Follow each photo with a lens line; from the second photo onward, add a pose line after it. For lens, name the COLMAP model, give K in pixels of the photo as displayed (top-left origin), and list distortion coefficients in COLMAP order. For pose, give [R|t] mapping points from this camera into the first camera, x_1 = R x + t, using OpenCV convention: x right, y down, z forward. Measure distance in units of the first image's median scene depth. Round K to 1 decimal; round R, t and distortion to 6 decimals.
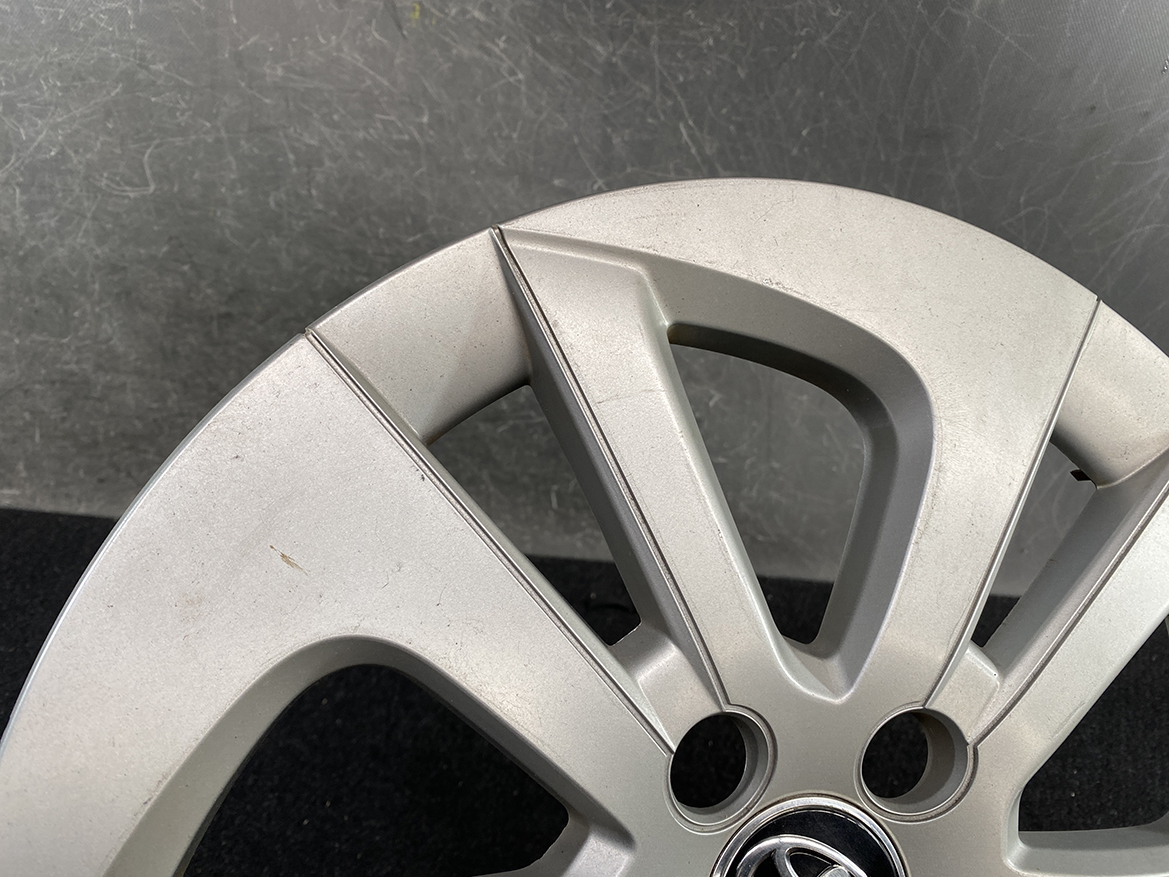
lens RADIAL K [[891.4, 0, 577.6], [0, 891.4, 422.1], [0, 0, 1]] dist [-0.004667, 0.009481]
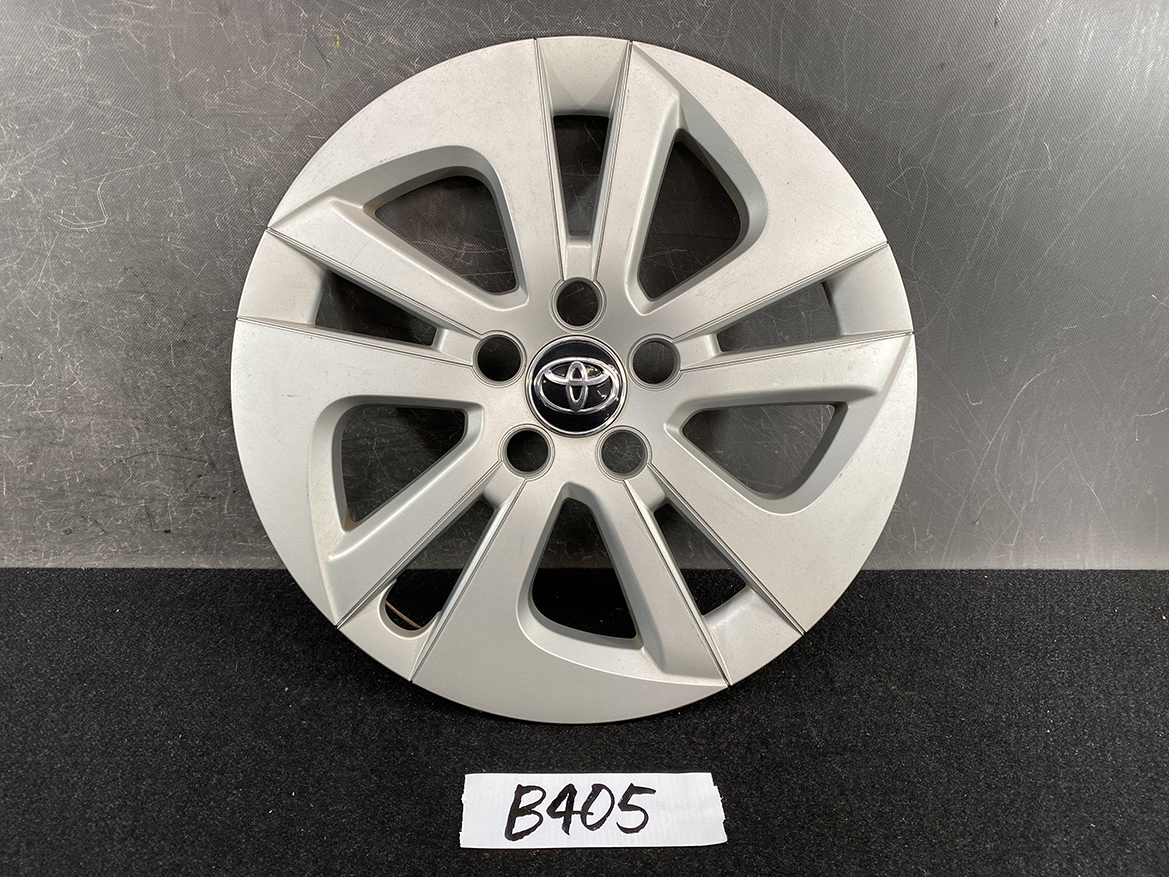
lens RADIAL K [[875.7, 0, 574.6], [0, 875.7, 429.8], [0, 0, 1]] dist [0.010813, 0.001520]
pose [[0.995475, -0.093761, 0.015415, 0.051841], [0.095017, 0.983623, -0.153156, 0.208403], [-0.000802, 0.153928, 0.988082, -0.022426]]
